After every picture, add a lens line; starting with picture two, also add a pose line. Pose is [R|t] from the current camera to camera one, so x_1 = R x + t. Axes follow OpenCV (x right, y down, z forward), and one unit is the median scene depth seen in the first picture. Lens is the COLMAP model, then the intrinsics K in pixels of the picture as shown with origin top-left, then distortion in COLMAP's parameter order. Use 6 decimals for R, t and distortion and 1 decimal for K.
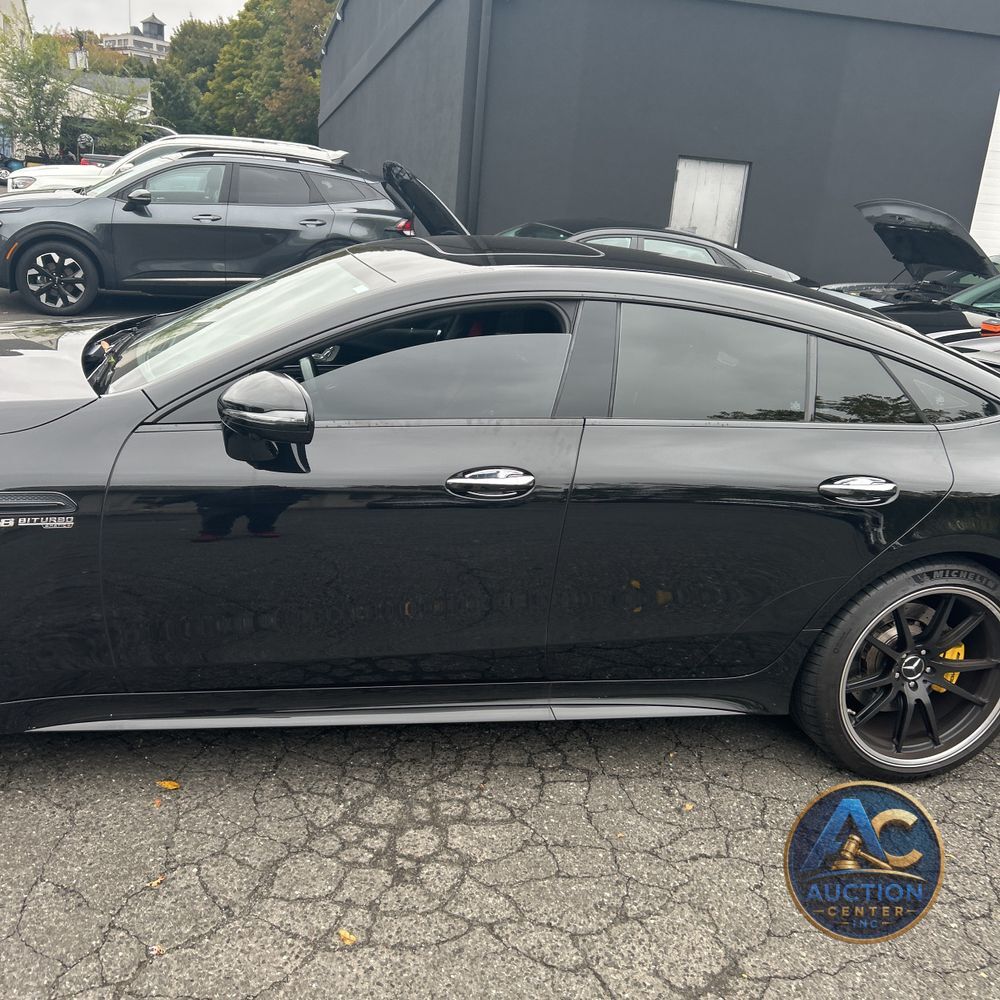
lens RADIAL K [[1013.5, 0, 491.6], [0, 1013.5, 482.2], [0, 0, 1]] dist [0.013943, 0.000000]
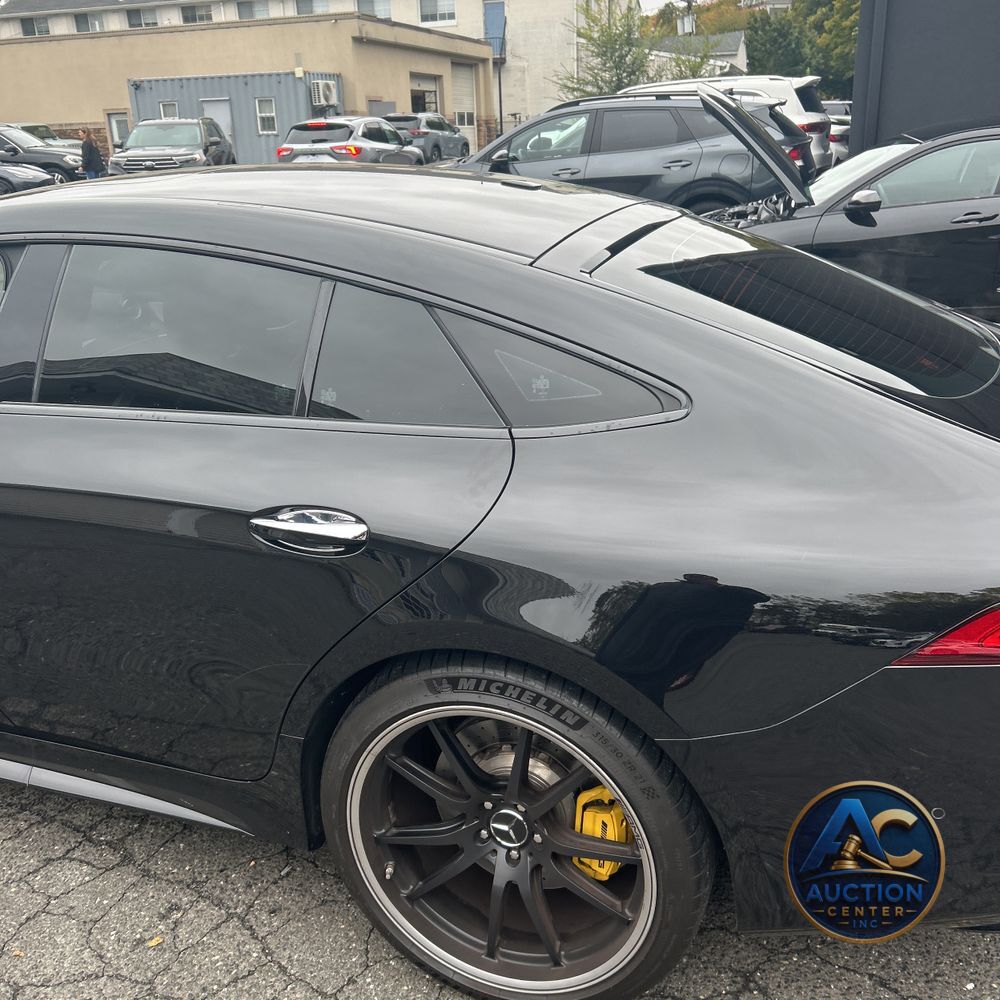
lens RADIAL K [[1013.5, 0, 502.4], [0, 1013.5, 497.2], [0, 0, 1]] dist [0.013943, 0.000000]
pose [[0.829481, 0.071731, -0.553909, 0.215391], [-0.040317, 0.996822, 0.068713, -0.015718], [0.557078, -0.034664, 0.829737, 0.149998]]
